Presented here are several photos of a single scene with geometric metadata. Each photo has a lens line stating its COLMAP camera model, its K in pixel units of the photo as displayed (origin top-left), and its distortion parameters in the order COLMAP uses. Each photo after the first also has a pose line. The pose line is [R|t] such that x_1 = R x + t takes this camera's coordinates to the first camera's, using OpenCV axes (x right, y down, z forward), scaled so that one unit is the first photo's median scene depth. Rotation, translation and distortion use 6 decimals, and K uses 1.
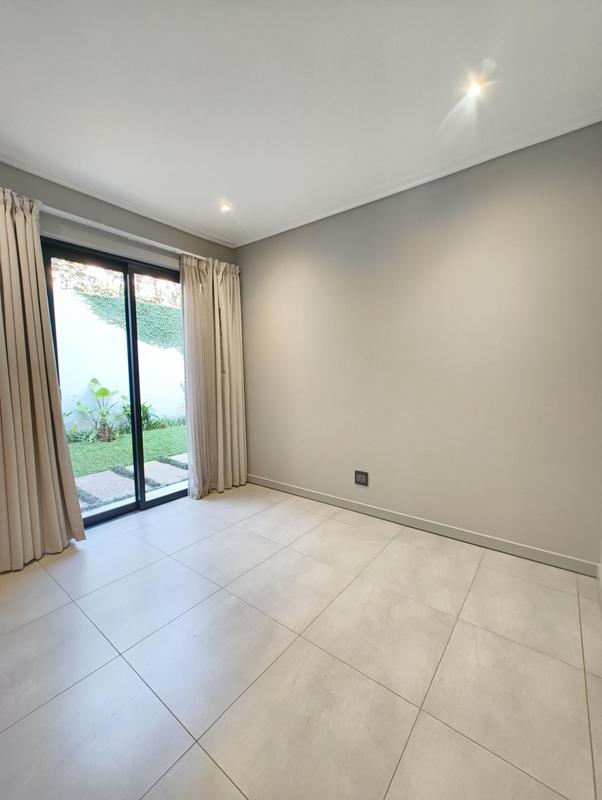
lens RADIAL K [[332.0, 0, 300.5], [0, 332.0, 400.7], [0, 0, 1]] dist [0.001239, 0.000696]
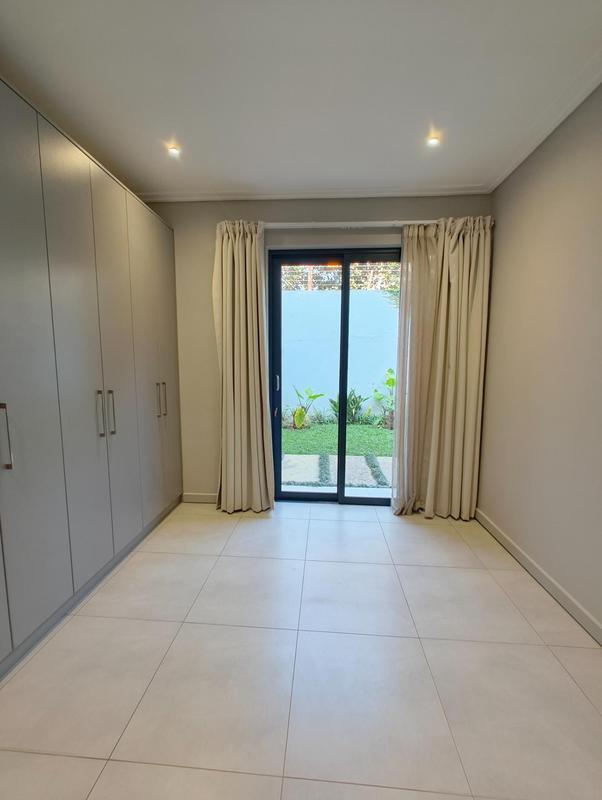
lens RADIAL K [[332.0, 0, 300.5], [0, 332.0, 400.7], [0, 0, 1]] dist [0.001239, 0.000696]
pose [[0.554459, 0.107970, -0.825177, 0.239699], [-0.082777, 0.993786, 0.074412, -0.040586], [0.828084, 0.027047, 0.559951, 0.320705]]
